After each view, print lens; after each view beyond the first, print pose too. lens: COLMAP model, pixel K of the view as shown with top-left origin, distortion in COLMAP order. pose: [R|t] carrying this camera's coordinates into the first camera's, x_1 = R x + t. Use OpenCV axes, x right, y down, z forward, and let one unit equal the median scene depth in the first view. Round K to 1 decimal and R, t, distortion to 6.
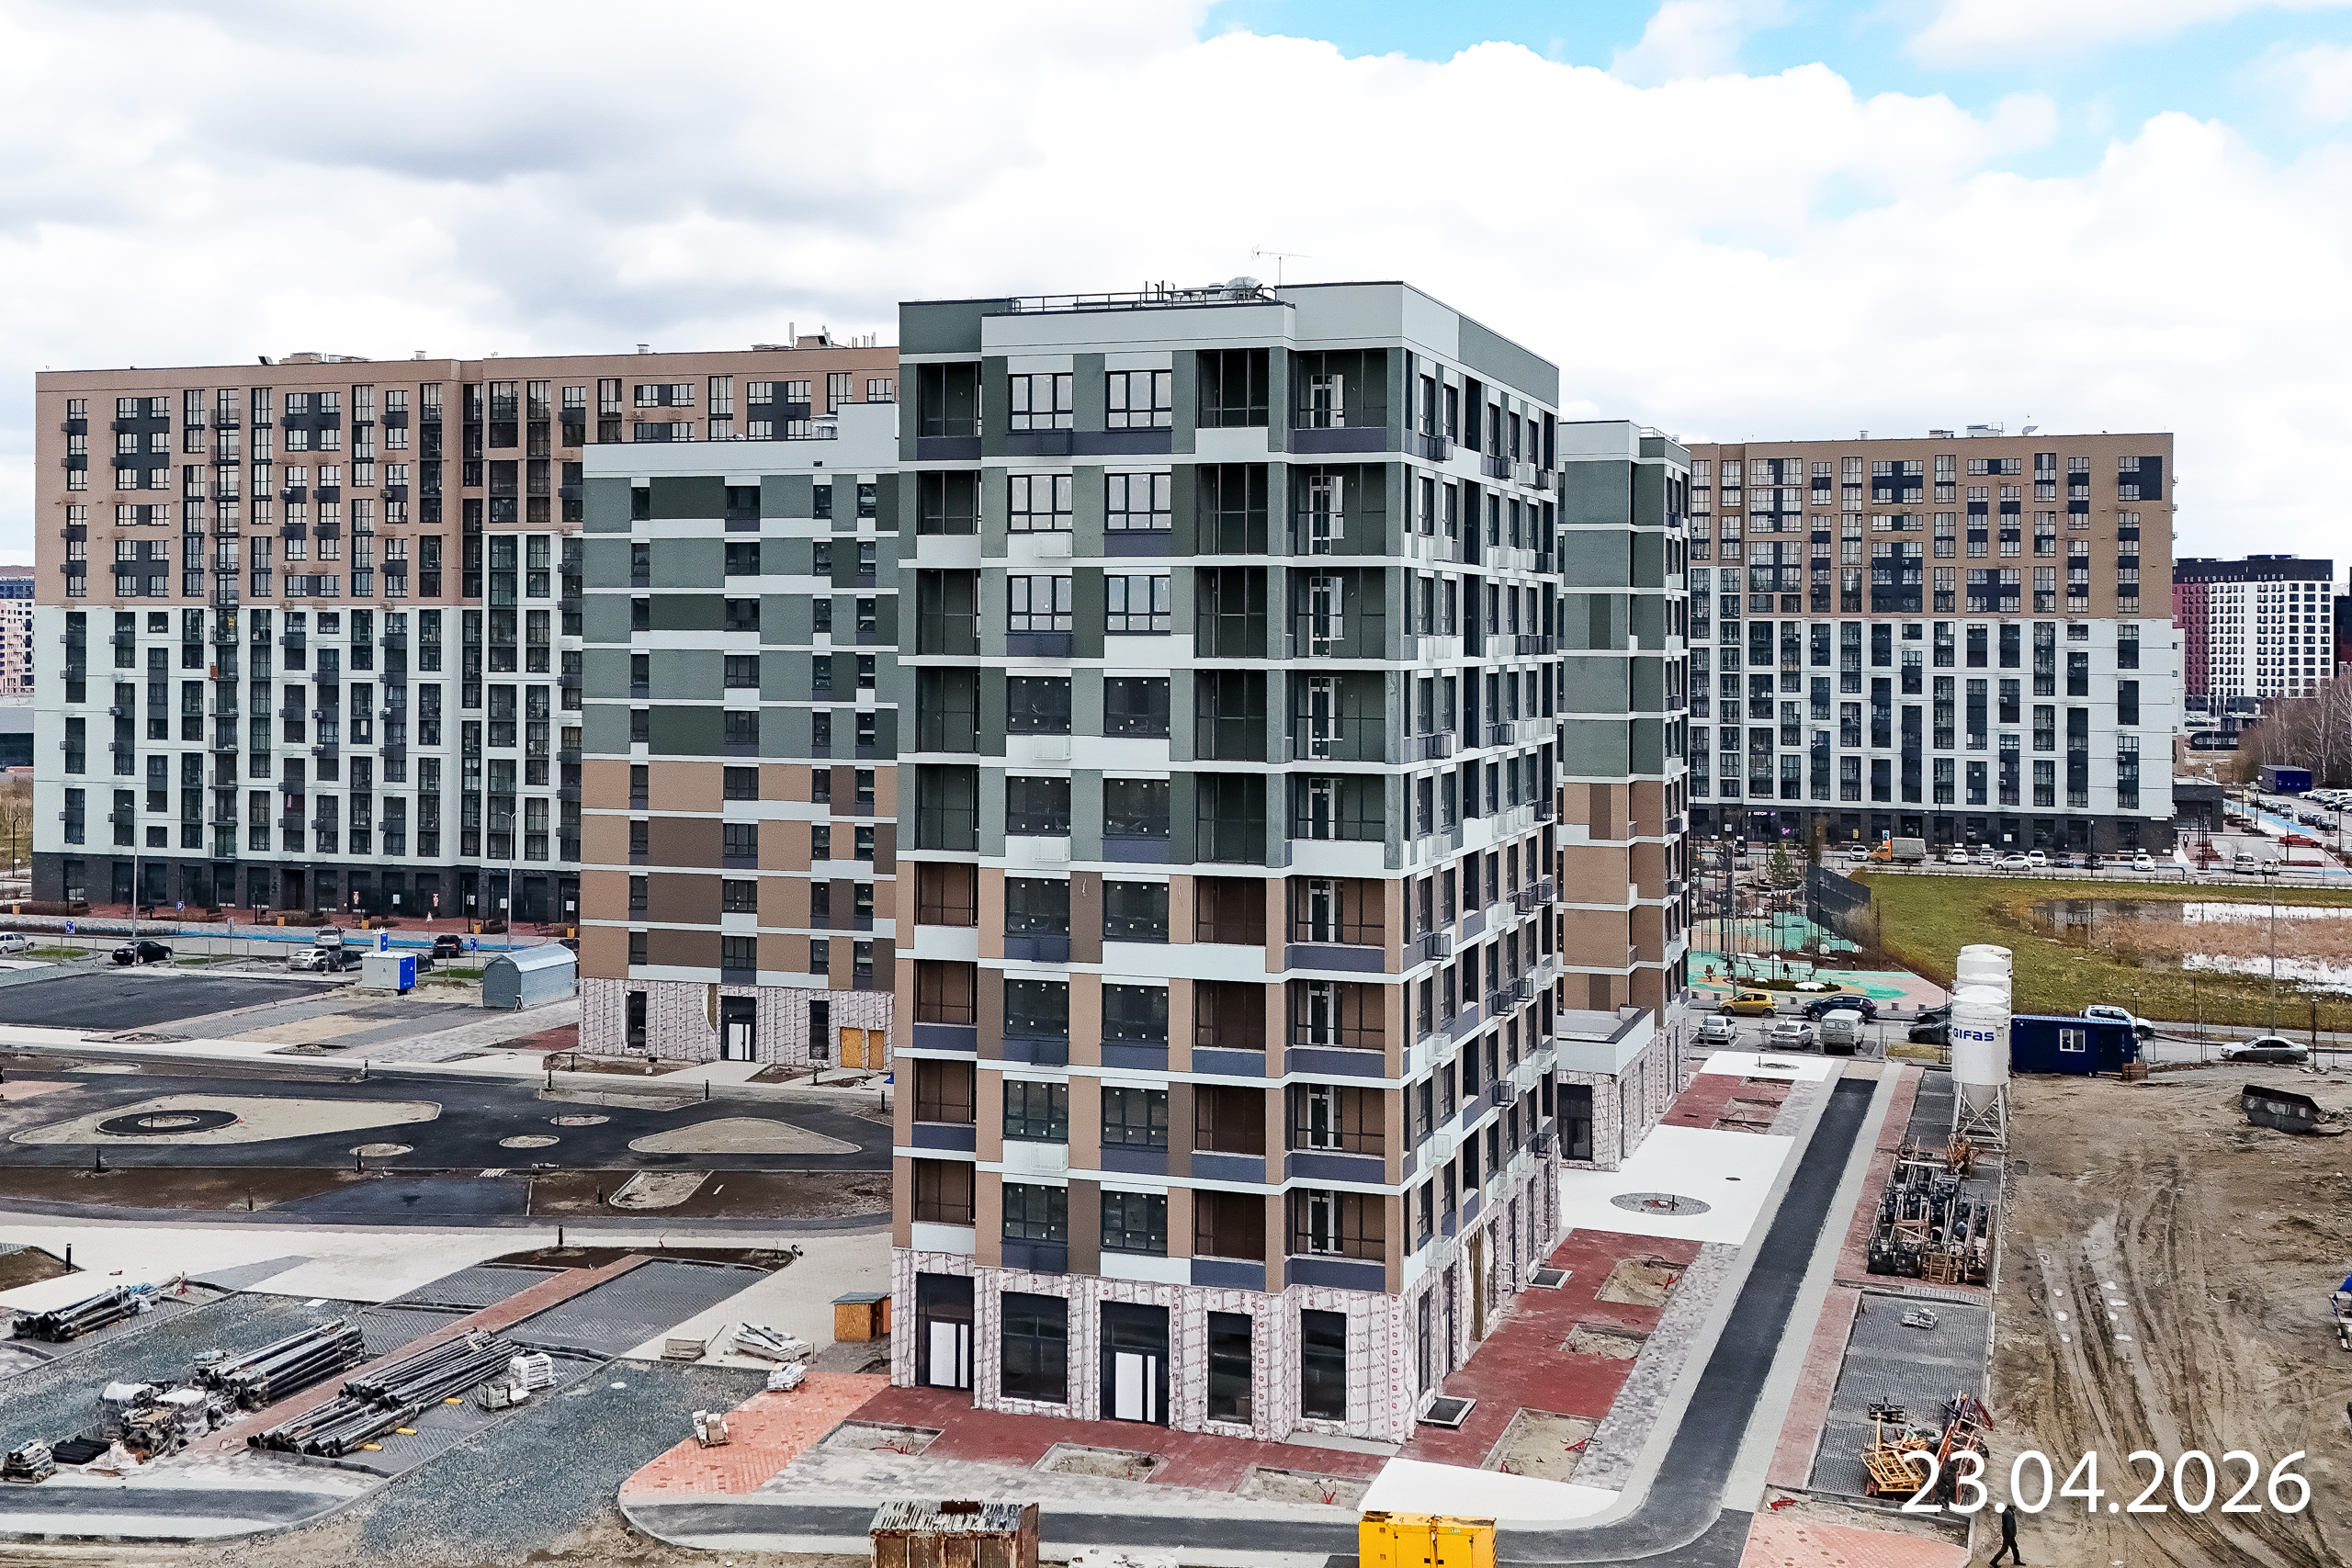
lens RADIAL K [[2716.7, 0, 1184.4], [0, 2716.7, 634.2], [0, 0, 1]] dist [0.170706, -0.475322]
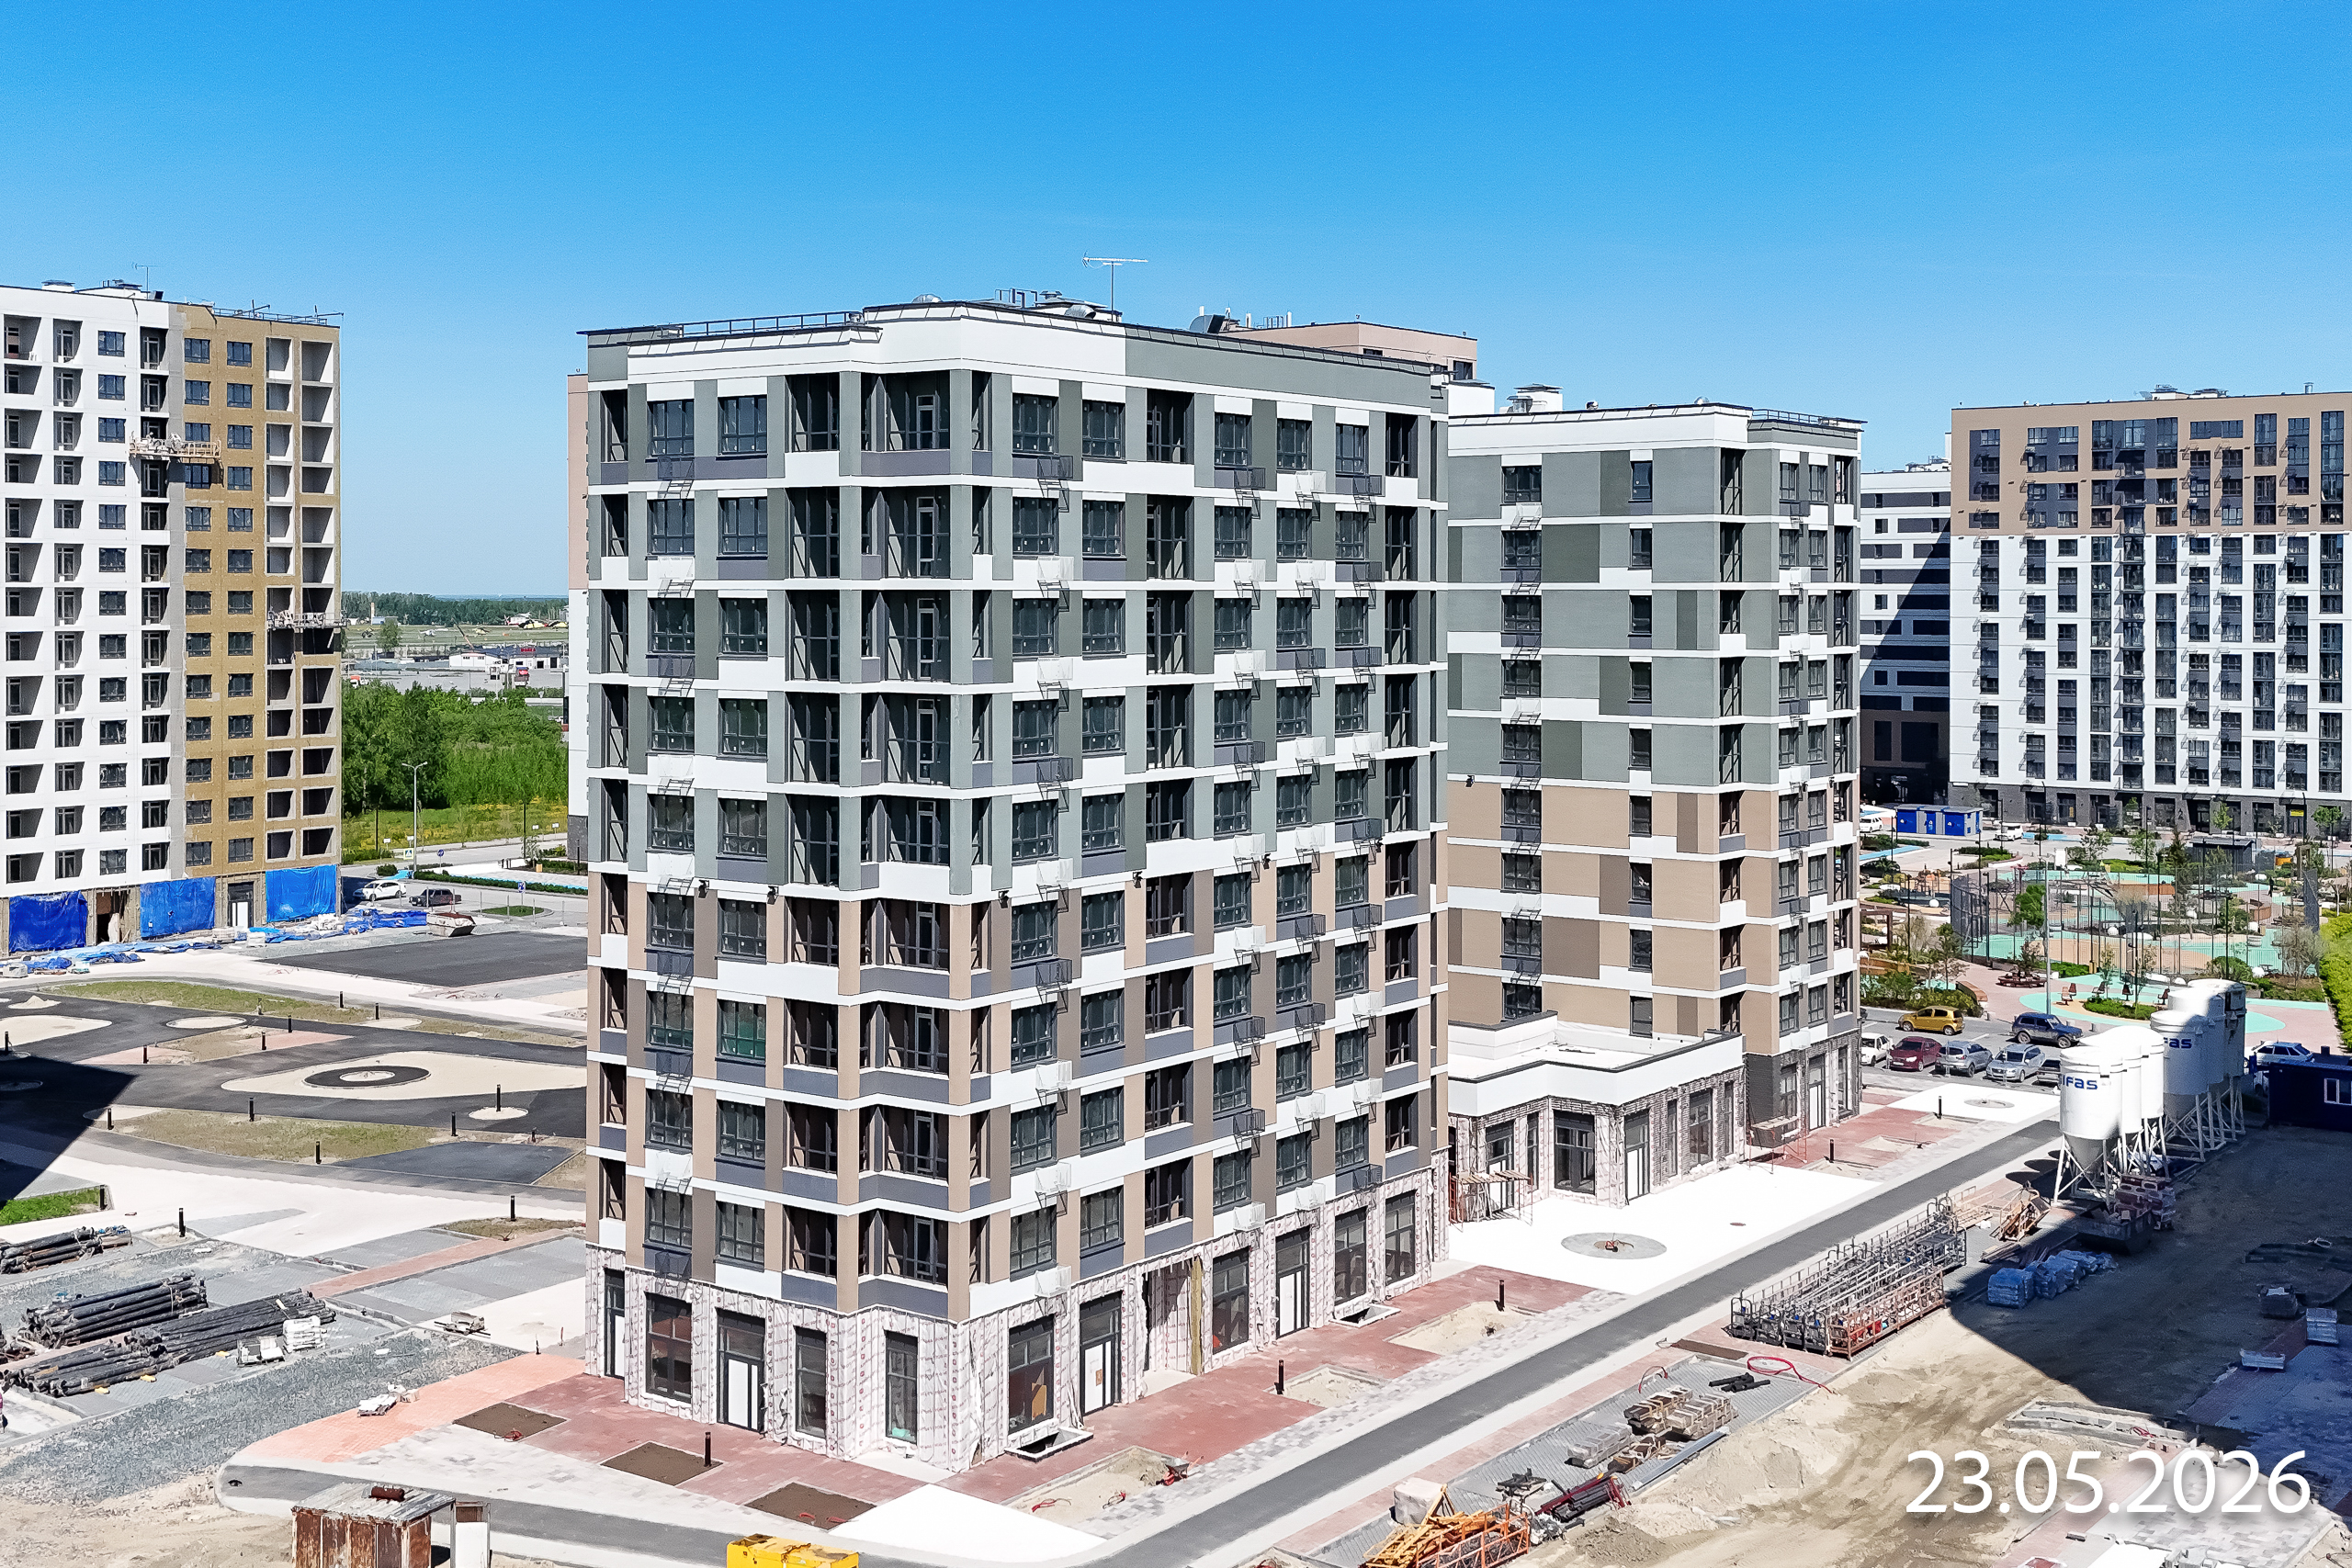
lens RADIAL K [[2716.7, 0, 1184.4], [0, 2716.7, 634.2], [0, 0, 1]] dist [0.170706, -0.475322]
pose [[0.952577, 0.000013, -0.304297, 0.394171], [0.002851, 0.999956, 0.008970, -0.014642], [0.304283, -0.009413, 0.952535, 0.069775]]
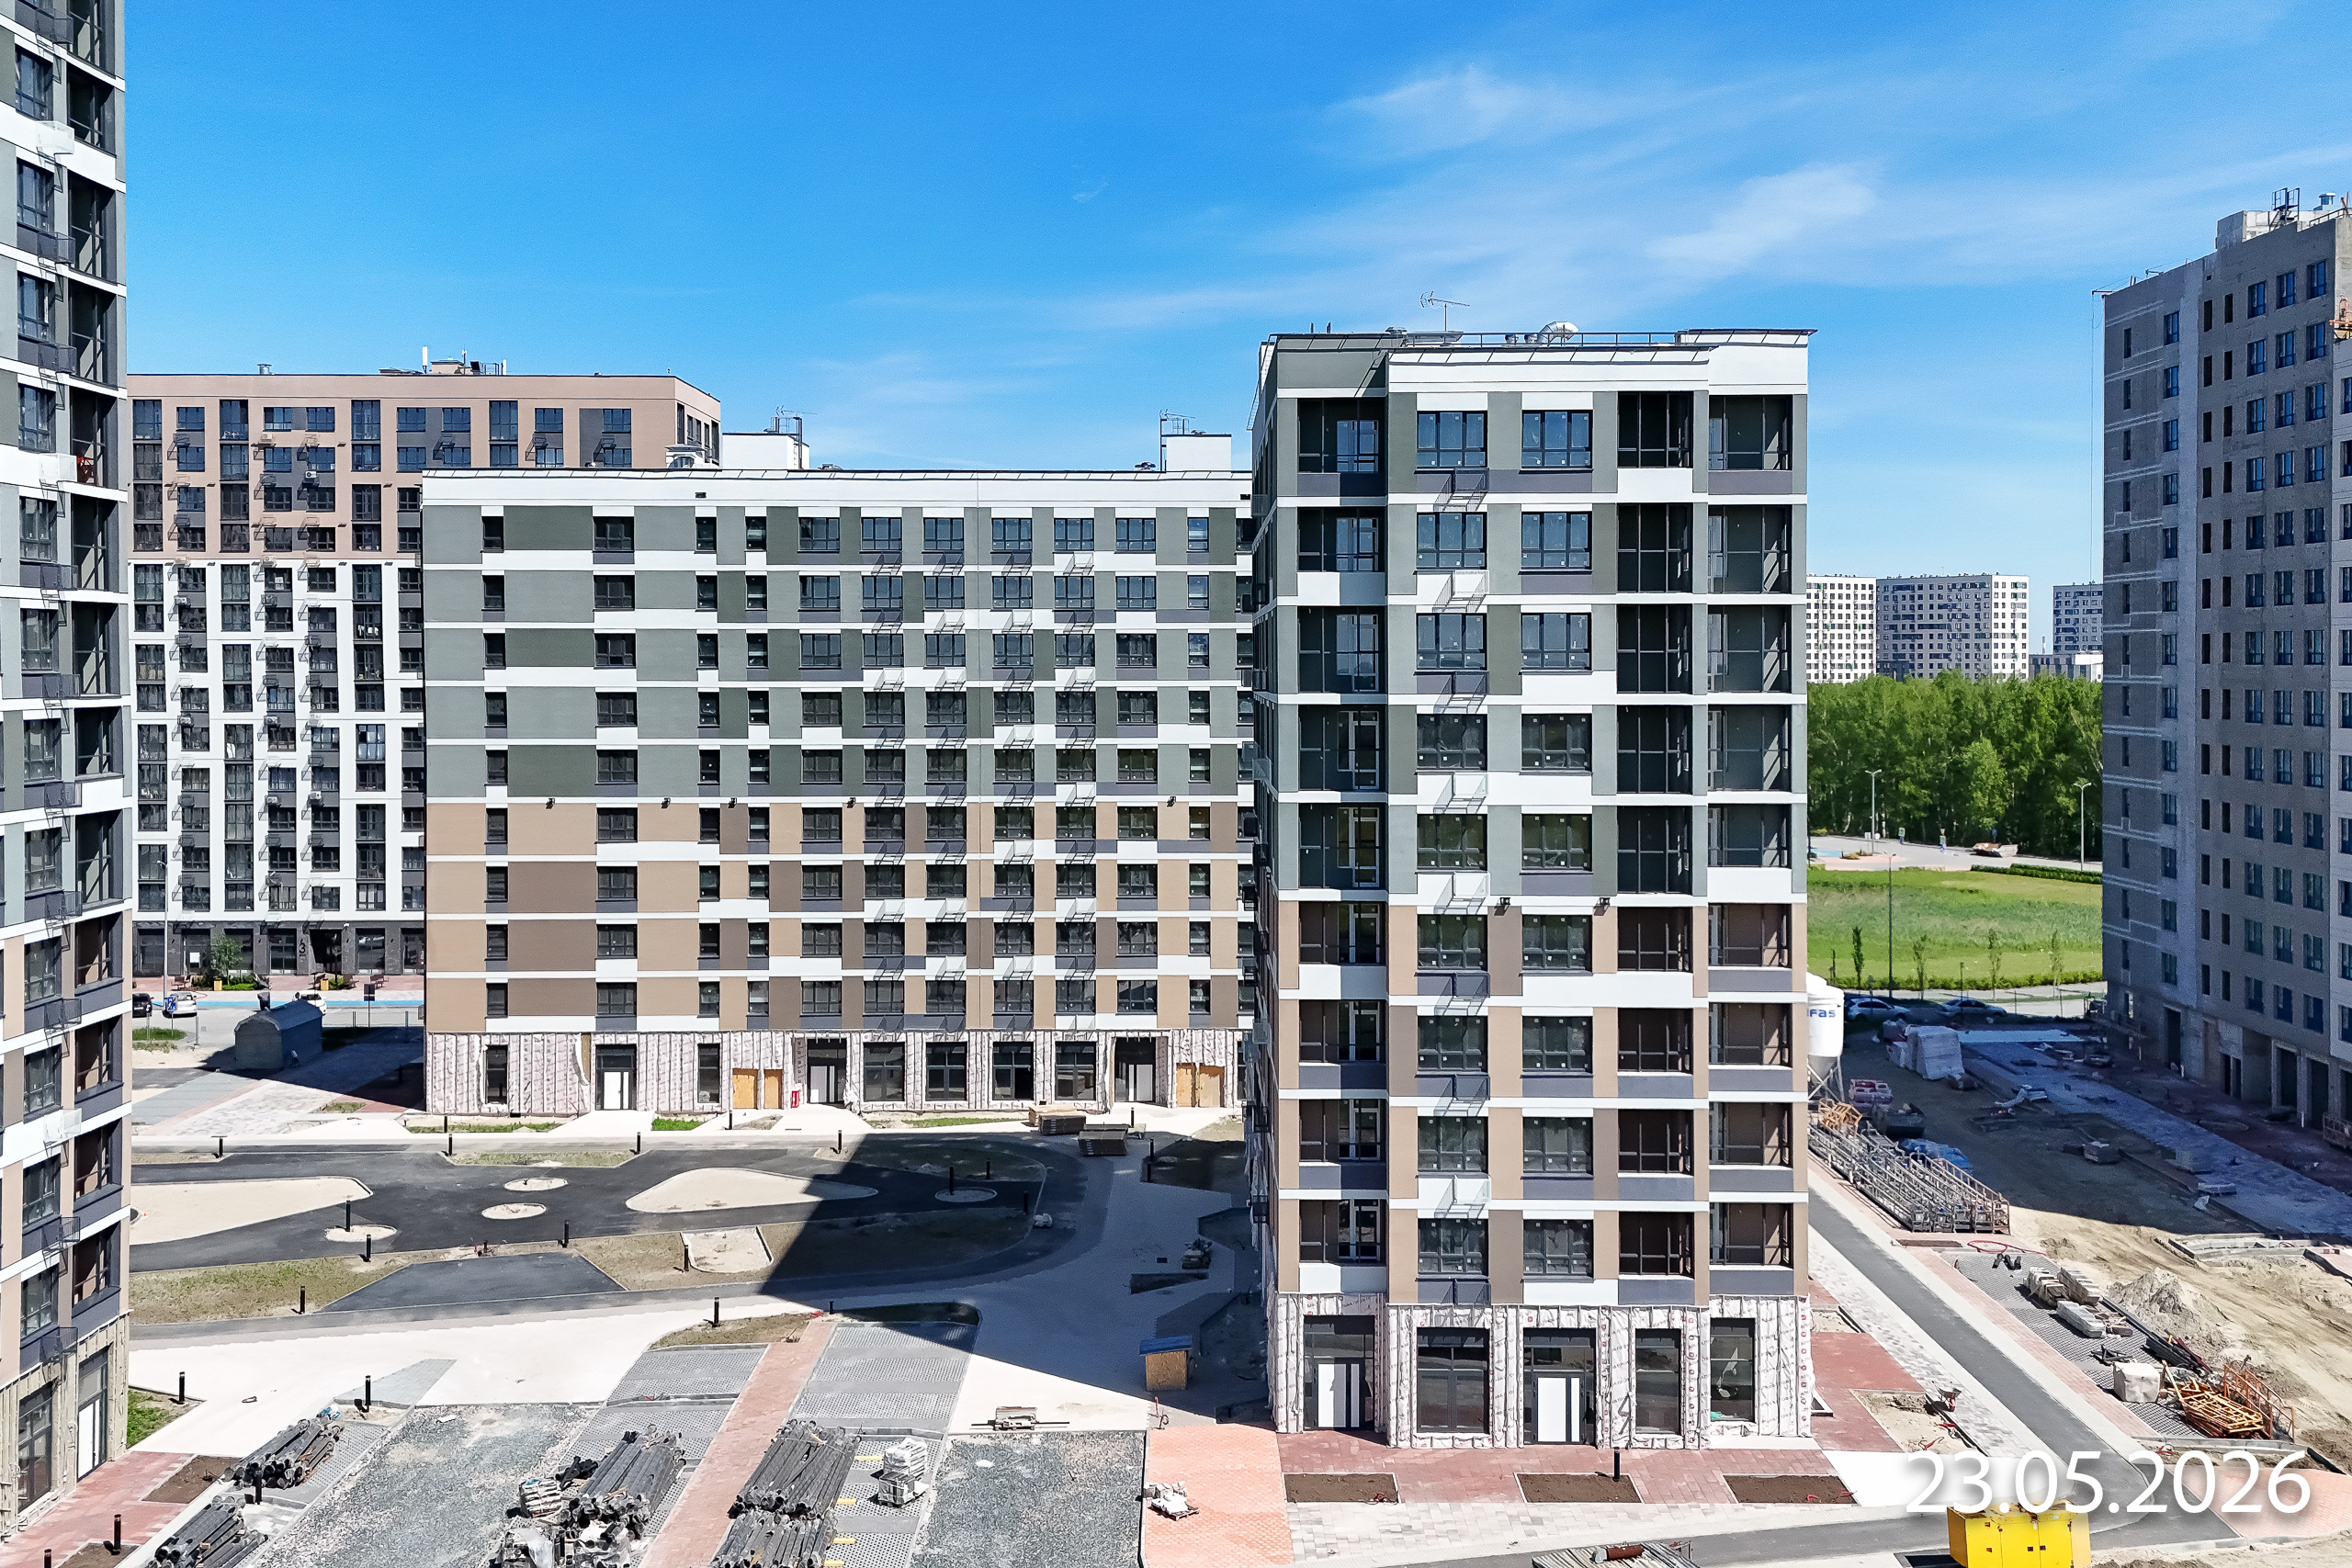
lens RADIAL K [[2446.3, 0, 1280.5], [0, 2446.3, 702.5], [0, 0, 1]] dist [0.132864, -0.213206]
pose [[0.941210, -0.011897, 0.337612, -0.371284], [0.006176, 0.999819, 0.018013, -0.004646], [-0.337766, -0.014868, 0.941113, 0.152593]]
